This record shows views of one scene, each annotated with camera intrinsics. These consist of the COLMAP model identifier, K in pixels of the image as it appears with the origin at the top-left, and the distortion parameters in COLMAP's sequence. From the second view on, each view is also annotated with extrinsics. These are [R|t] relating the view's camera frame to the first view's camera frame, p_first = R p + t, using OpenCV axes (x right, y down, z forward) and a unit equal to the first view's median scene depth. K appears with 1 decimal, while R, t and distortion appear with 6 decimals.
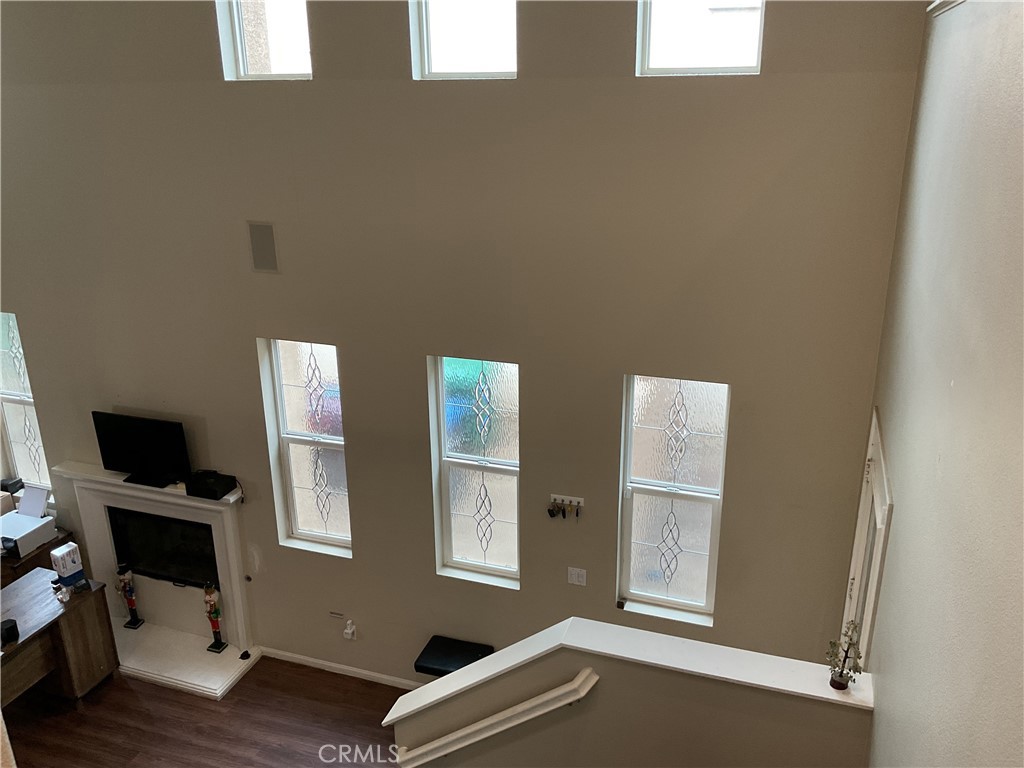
lens RADIAL K [[852.7, 0, 512.0], [0, 852.7, 384.0], [0, 0, 1]] dist [0.048269, -0.089008]
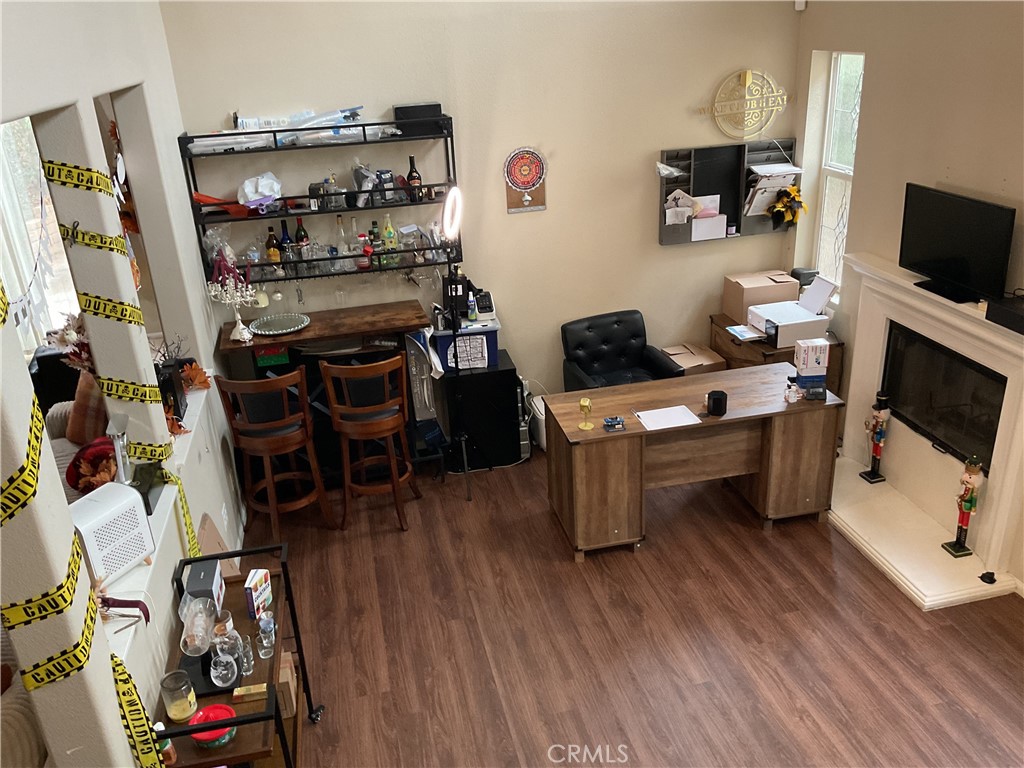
lens RADIAL K [[840.7, 0, 512.0], [0, 840.7, 384.0], [0, 0, 1]] dist [0.122554, -0.236112]
pose [[0.530006, 0.319570, -0.785473, -0.027632], [-0.240214, 0.944911, 0.222350, 0.111301], [0.813259, 0.070835, 0.577574, 0.289233]]
